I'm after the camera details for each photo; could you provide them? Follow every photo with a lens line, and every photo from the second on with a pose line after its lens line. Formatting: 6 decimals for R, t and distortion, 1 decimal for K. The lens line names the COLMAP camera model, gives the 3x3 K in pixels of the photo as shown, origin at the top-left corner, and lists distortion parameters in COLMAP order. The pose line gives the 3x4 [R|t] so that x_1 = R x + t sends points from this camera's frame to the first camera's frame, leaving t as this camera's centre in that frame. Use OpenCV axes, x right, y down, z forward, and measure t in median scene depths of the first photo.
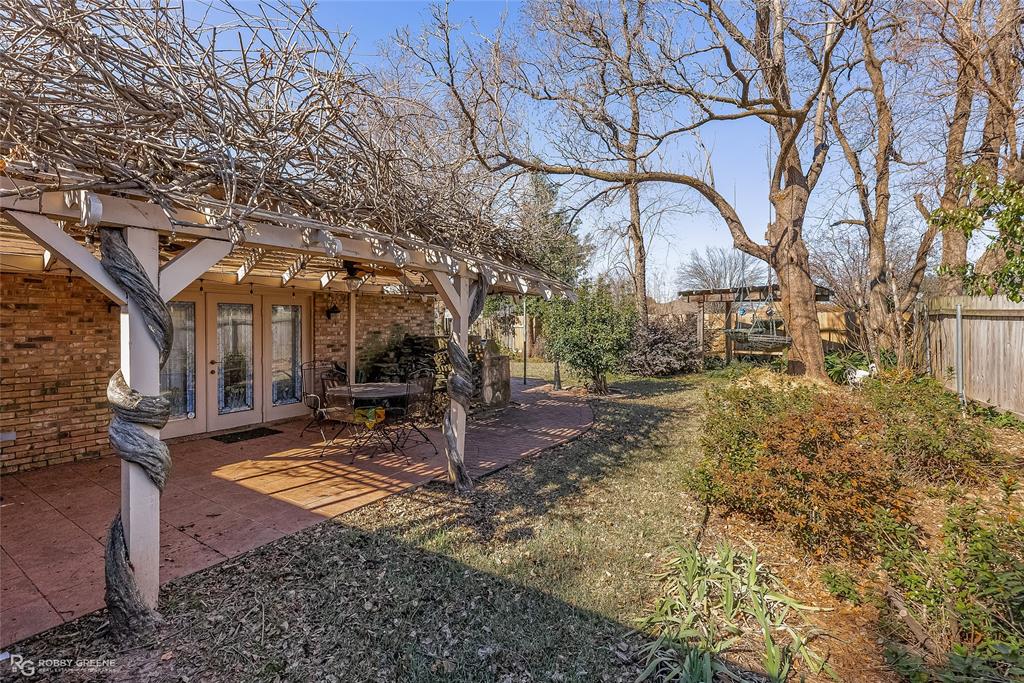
lens RADIAL K [[465.7, 0, 515.9], [0, 465.7, 331.6], [0, 0, 1]] dist [-0.001619, 0.000328]
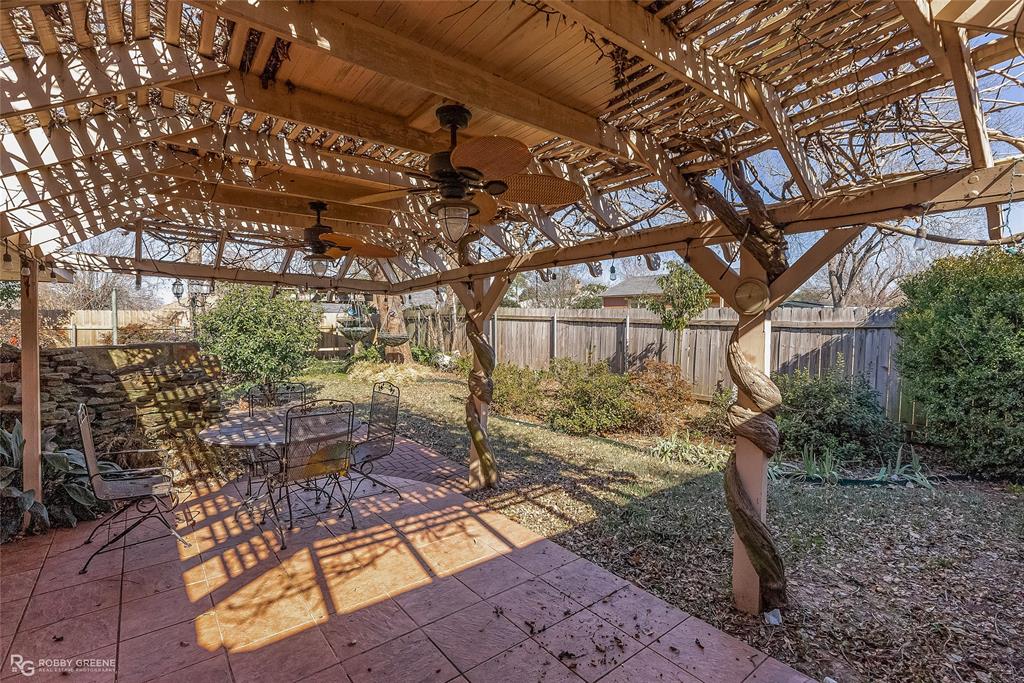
lens RADIAL K [[465.7, 0, 515.9], [0, 465.7, 331.6], [0, 0, 1]] dist [-0.001619, 0.000328]
pose [[0.313589, -0.017272, 0.949402, -1.041120], [0.010777, 0.999835, 0.014629, -0.017512], [-0.949498, 0.005645, 0.313723, 0.620080]]
